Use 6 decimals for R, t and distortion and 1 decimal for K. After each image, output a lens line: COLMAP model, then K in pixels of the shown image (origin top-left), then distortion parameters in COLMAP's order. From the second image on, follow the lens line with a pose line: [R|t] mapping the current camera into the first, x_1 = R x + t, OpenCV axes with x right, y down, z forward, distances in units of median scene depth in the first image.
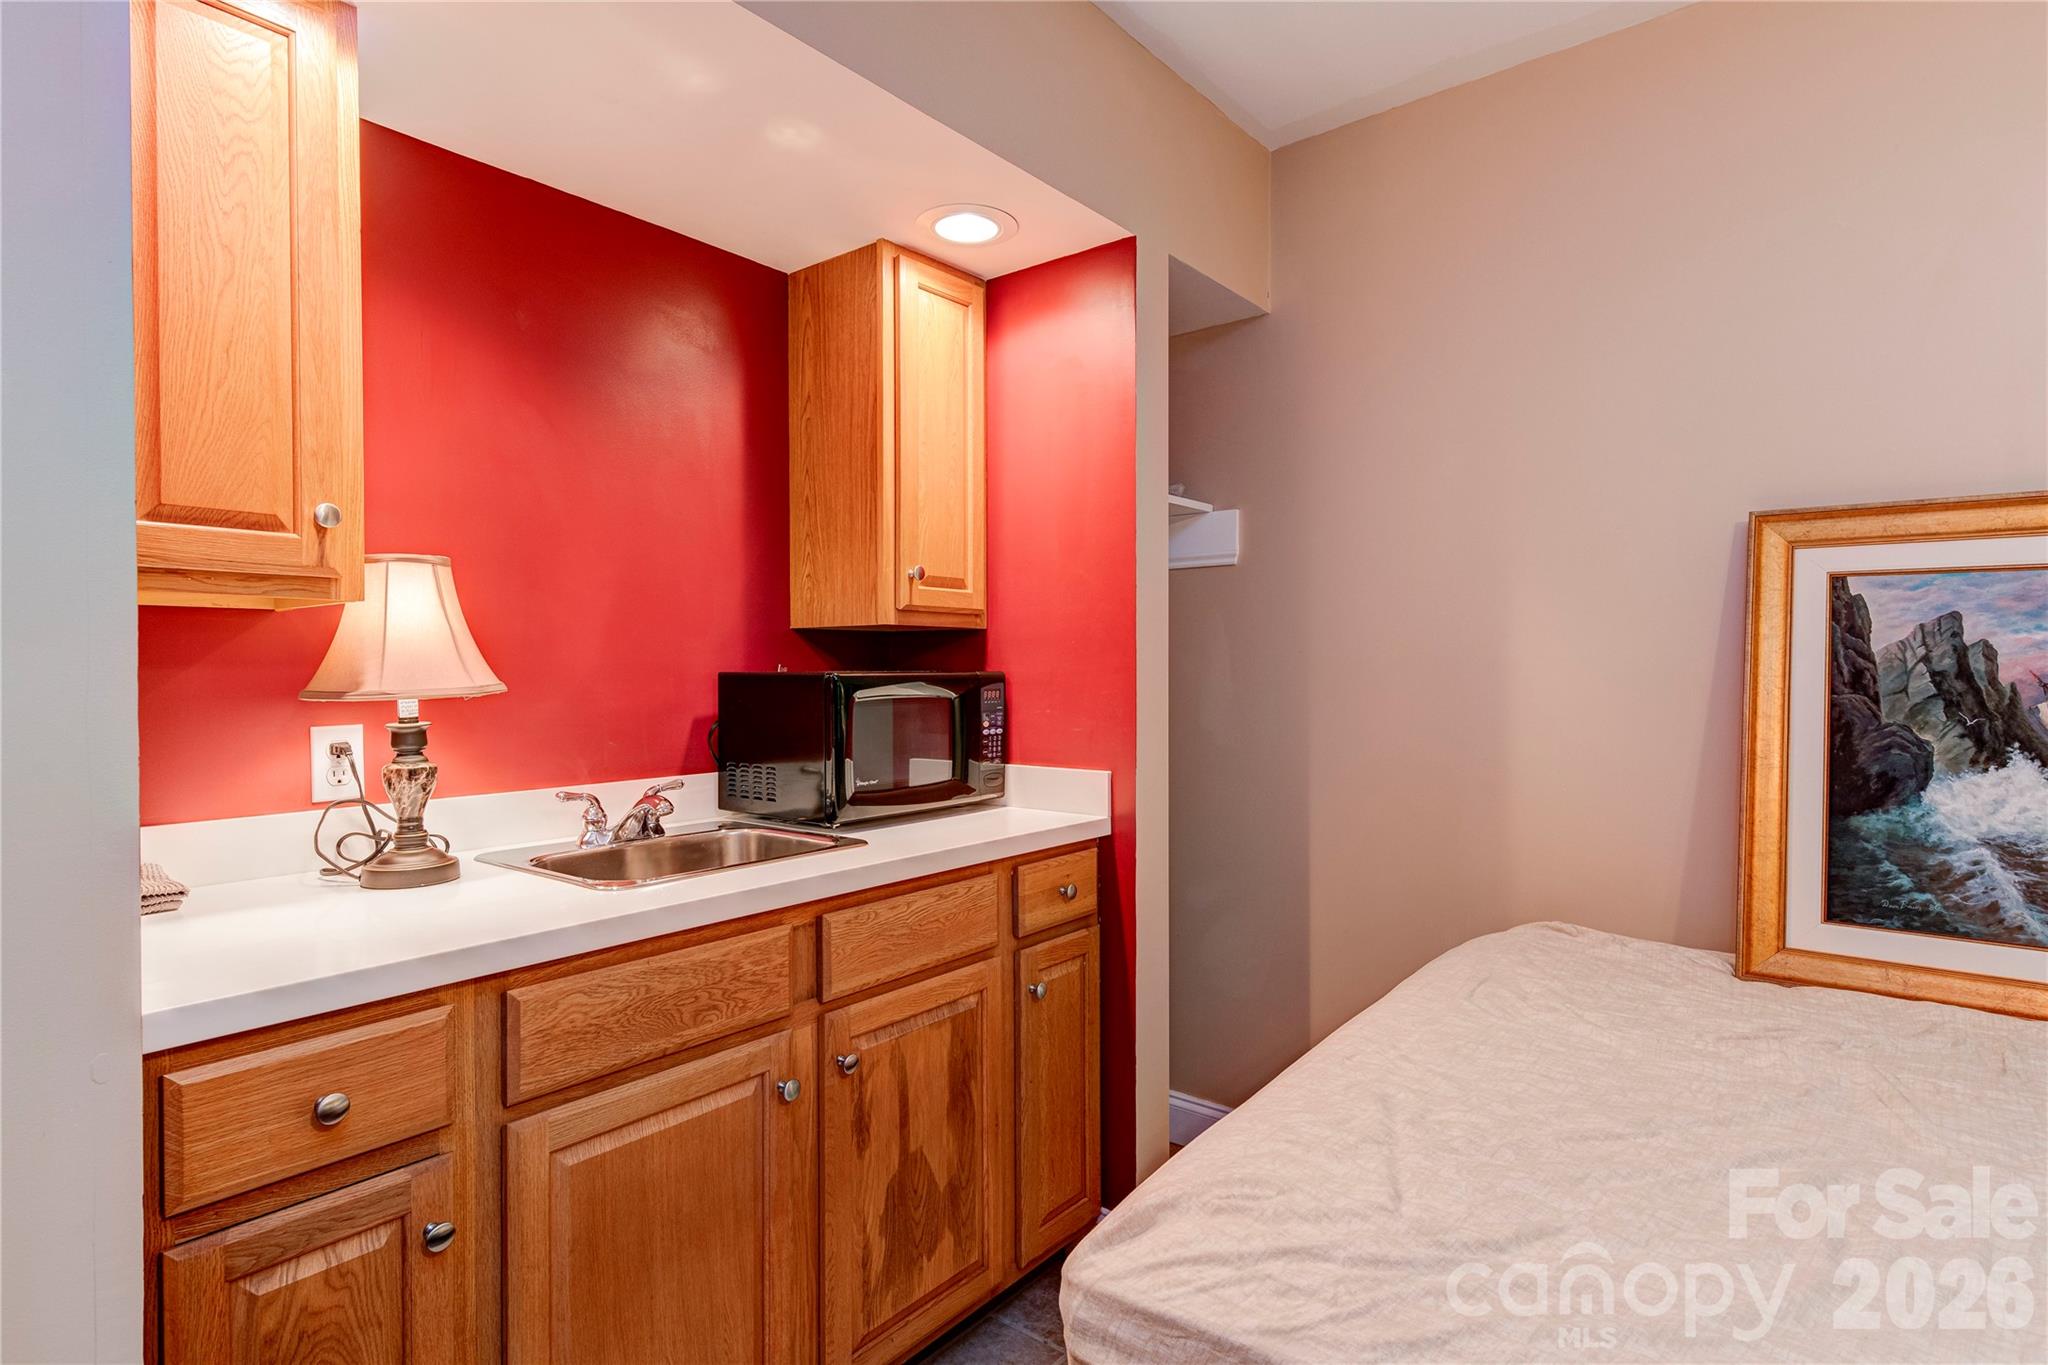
lens RADIAL K [[1059.5, 0, 1025.2], [0, 1059.5, 680.0], [0, 0, 1]] dist [0.007117, 0.000118]
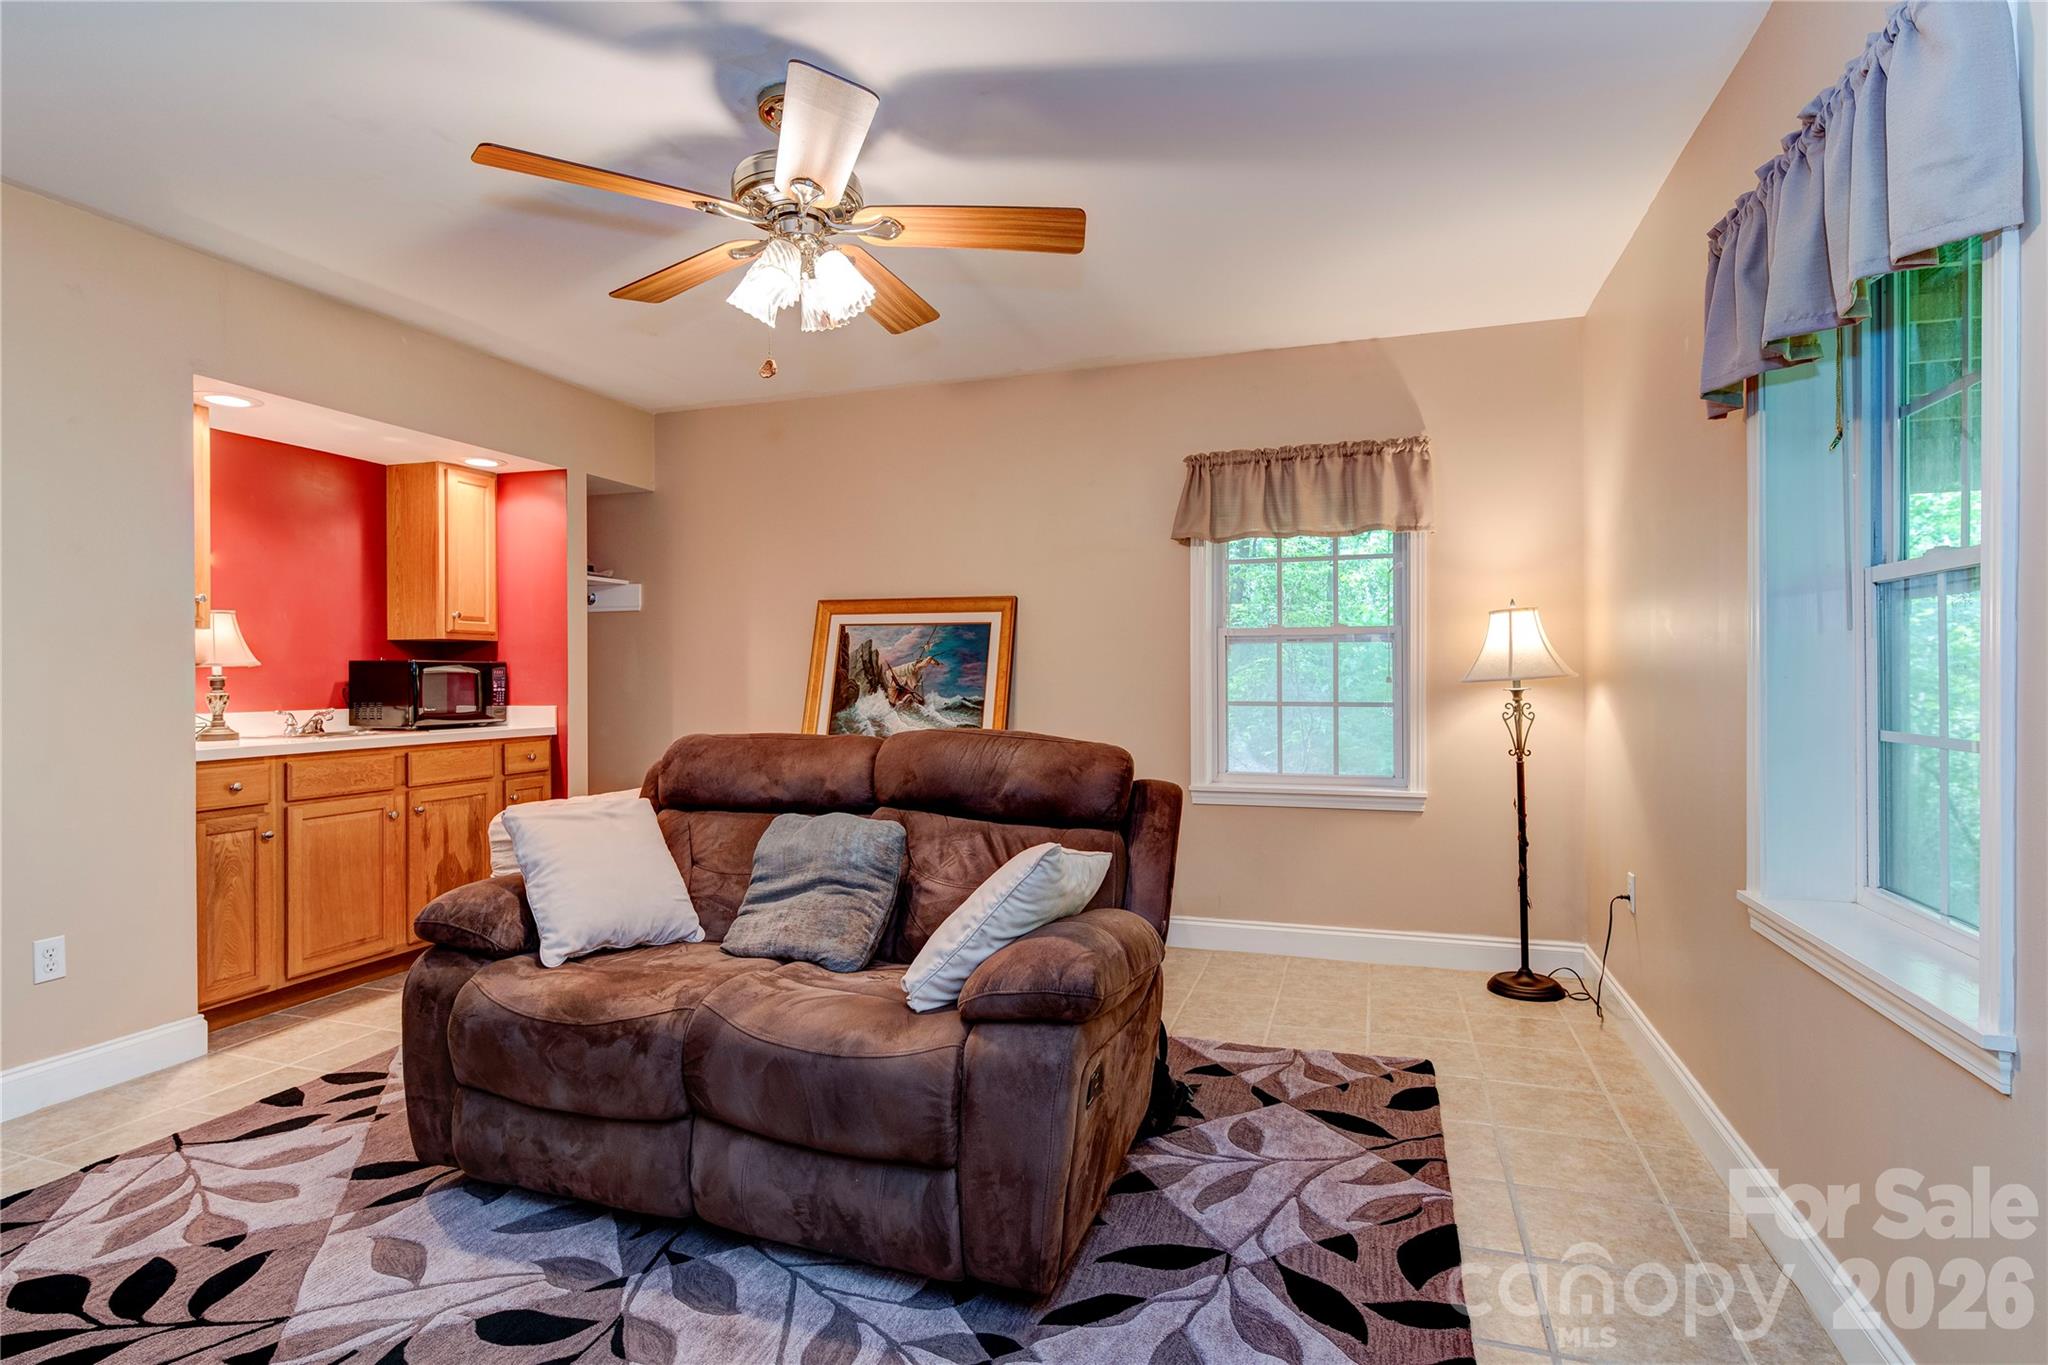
lens RADIAL K [[1031.5, 0, 1028.5], [0, 1031.5, 678.1], [0, 0, 1]] dist [0.018552, -0.010203]
pose [[0.935643, -0.002455, 0.352939, 0.260961], [0.006819, 0.999915, -0.011121, 0.063512], [-0.352882, 0.012812, 0.935580, -1.497971]]
